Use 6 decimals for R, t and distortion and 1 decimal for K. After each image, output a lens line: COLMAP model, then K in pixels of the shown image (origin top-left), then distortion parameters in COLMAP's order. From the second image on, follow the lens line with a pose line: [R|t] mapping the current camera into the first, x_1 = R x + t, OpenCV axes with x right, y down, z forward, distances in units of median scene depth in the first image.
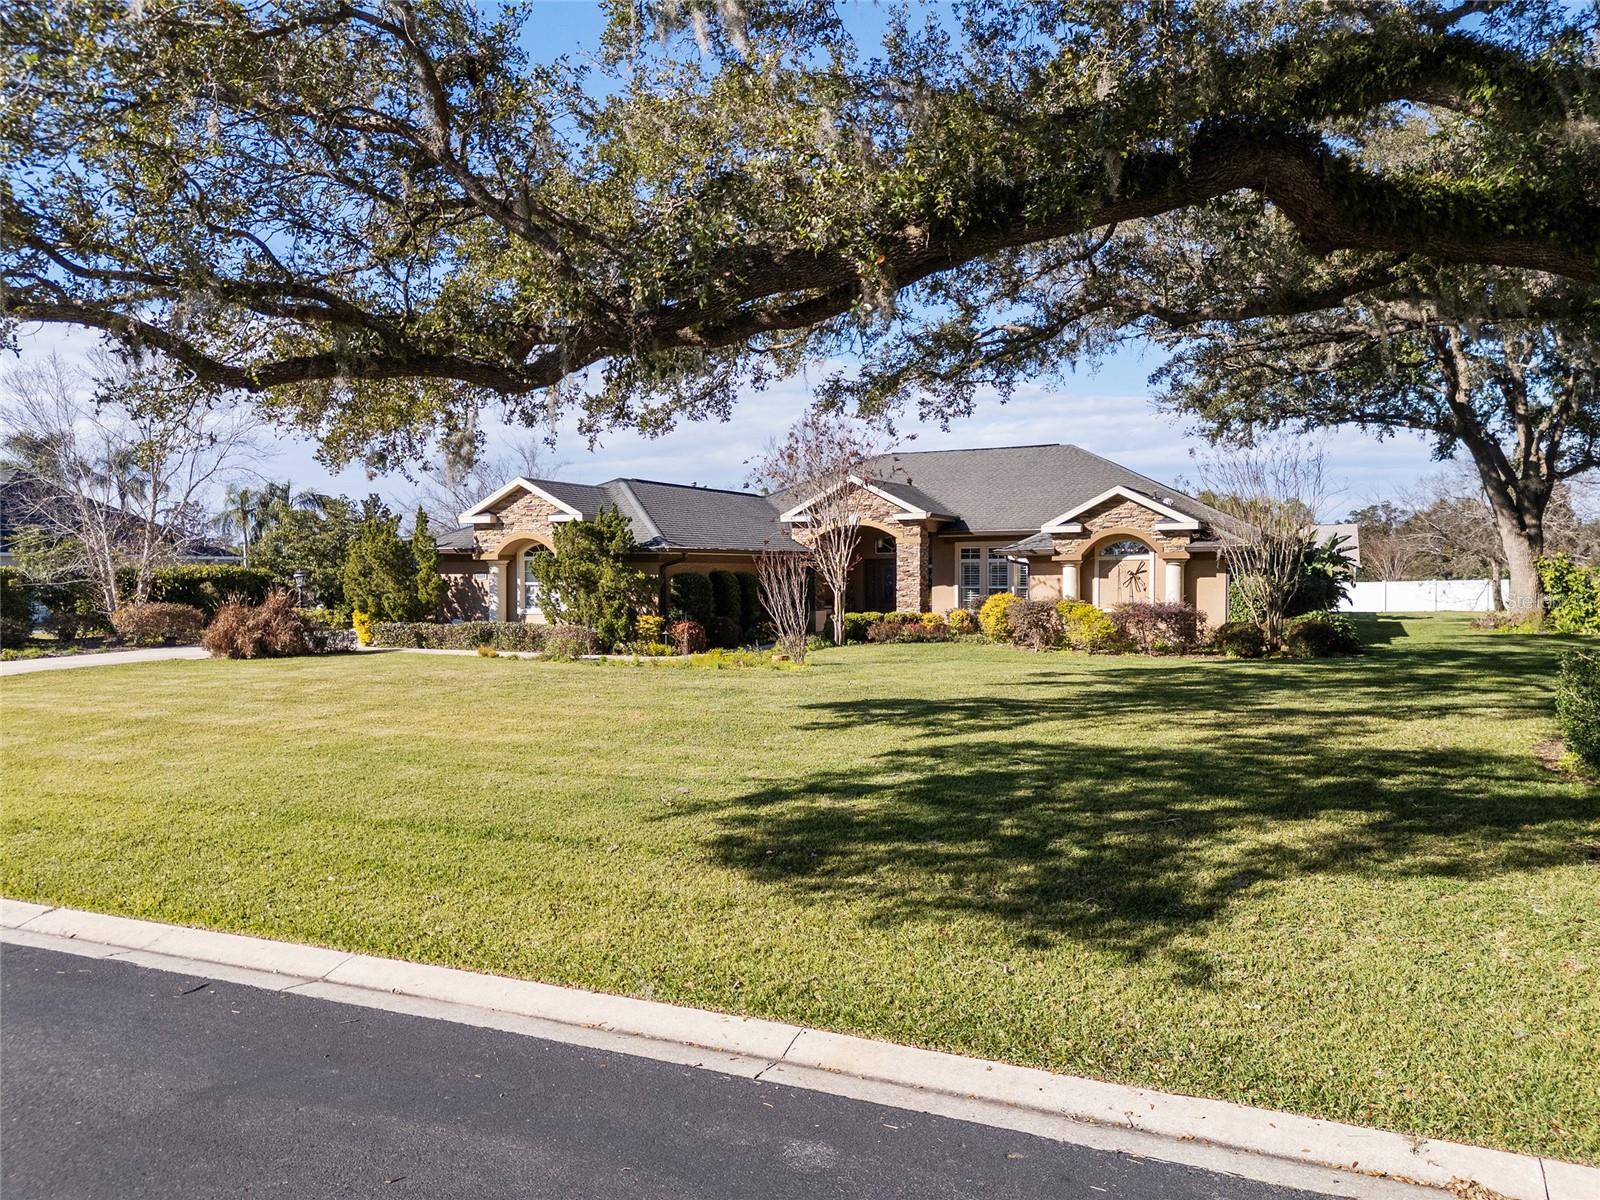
lens RADIAL K [[1137.8, 0, 800.0], [0, 1137.8, 600.0], [0, 0, 1]] dist [0.103314, -0.112106]
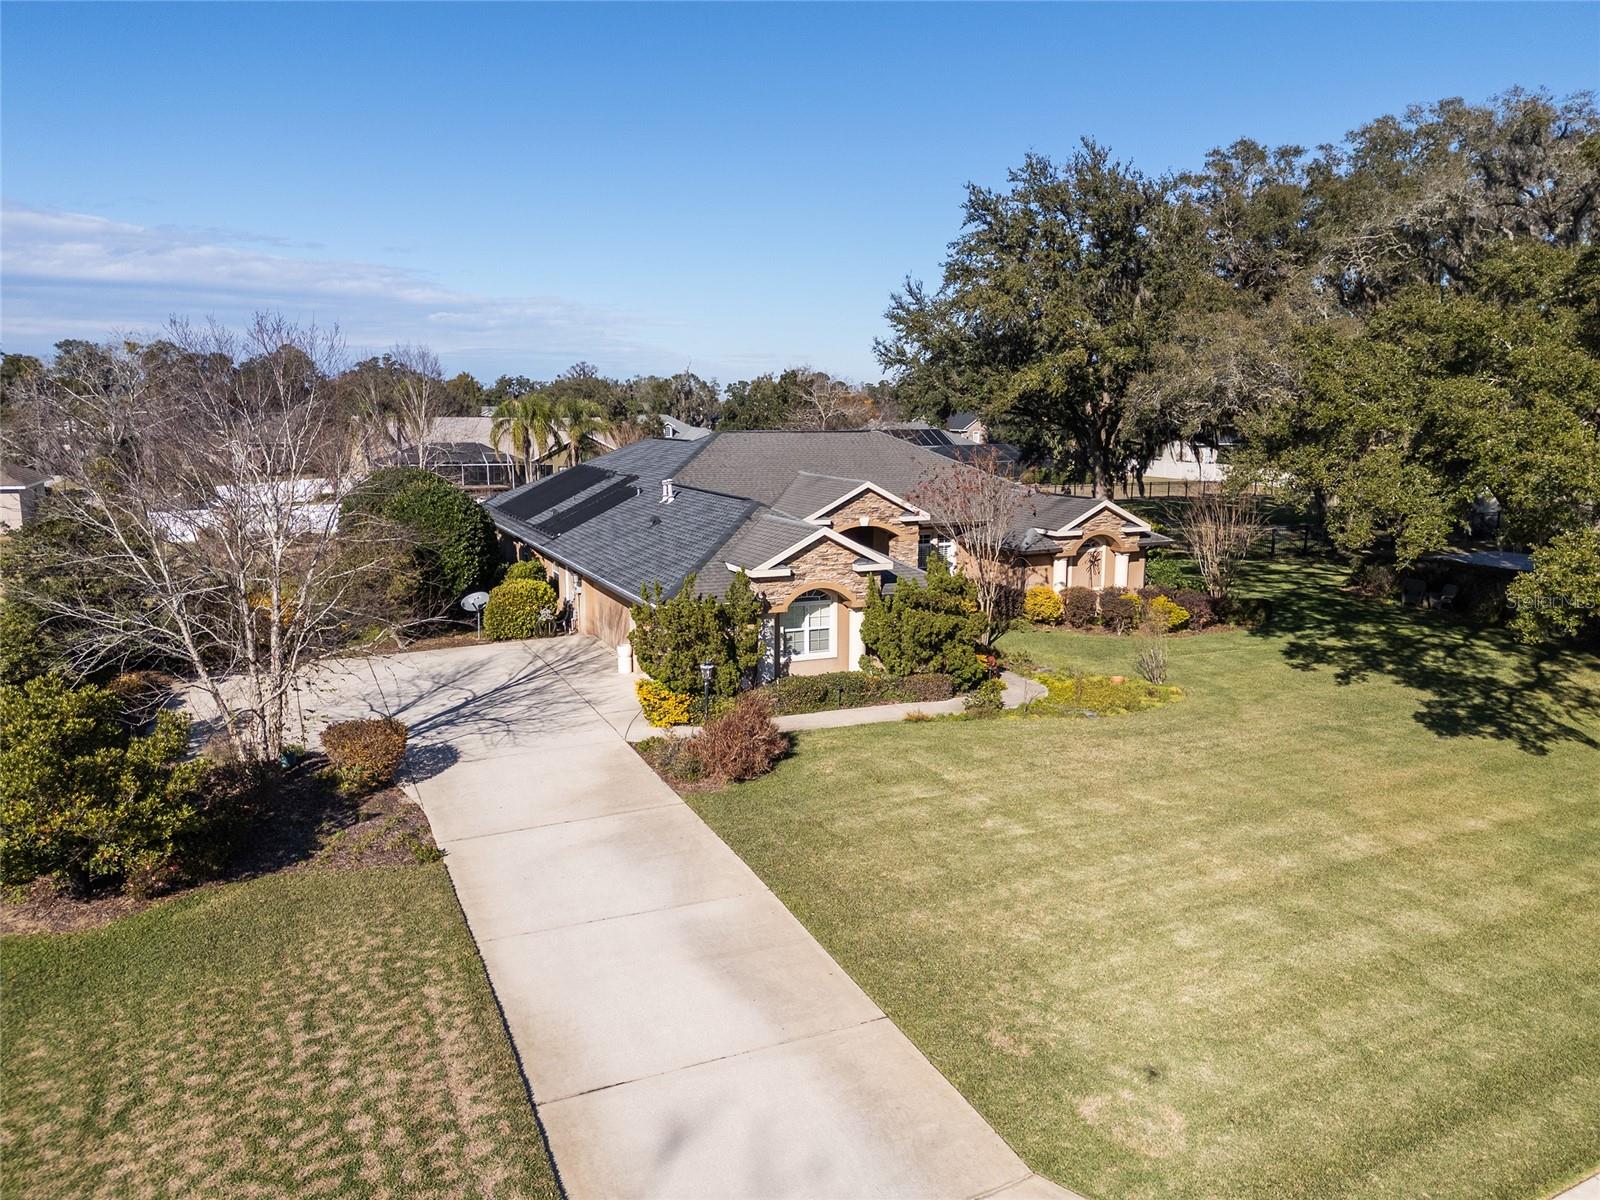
lens RADIAL K [[1137.8, 0, 800.0], [0, 1137.8, 600.0], [0, 0, 1]] dist [0.103314, -0.112106]
pose [[0.642657, -0.122397, 0.756314, -0.964214], [0.015269, 0.989007, 0.147080, -0.182755], [-0.766001, -0.082974, 0.637461, 0.395373]]
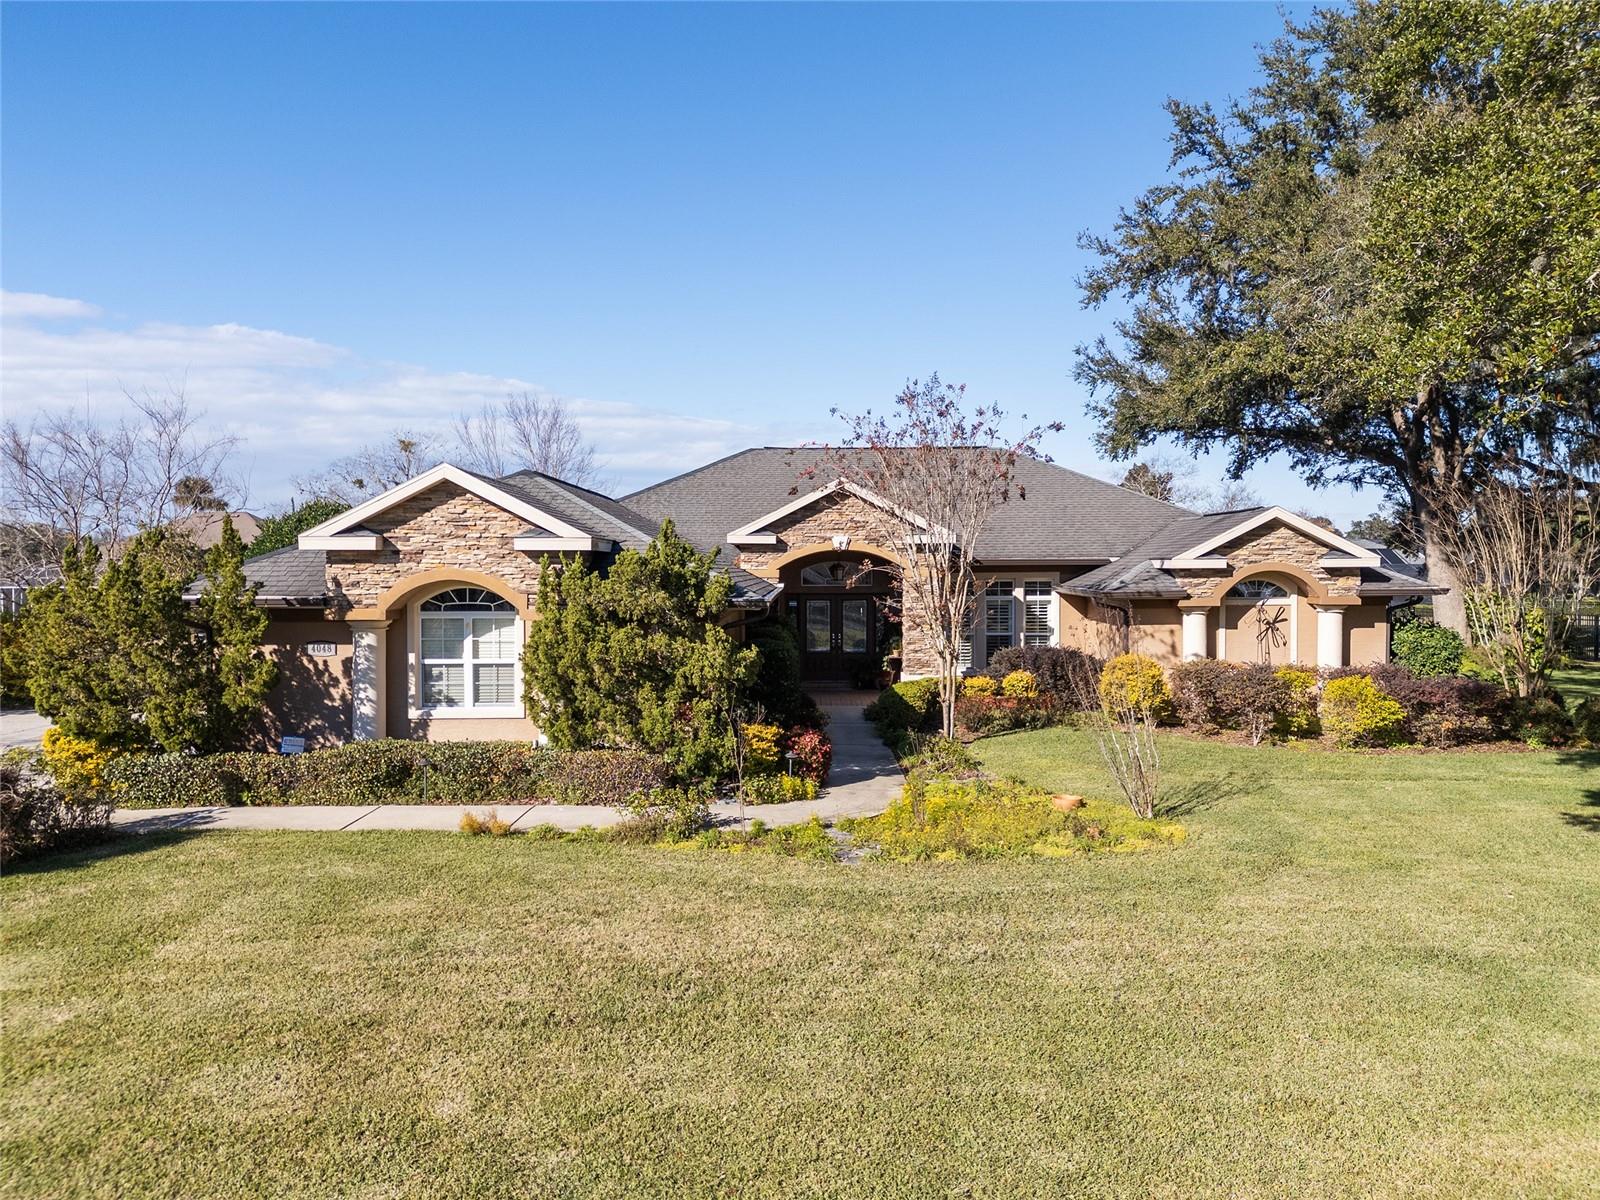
lens RADIAL K [[1155.8, 0, 800.0], [0, 1155.8, 600.0], [0, 0, 1]] dist [0.002820, 0.000817]
pose [[0.900897, -0.011637, 0.433877, -0.321748], [0.011510, 0.999929, 0.002920, -0.043844], [-0.433880, 0.002363, 0.900967, 0.443901]]
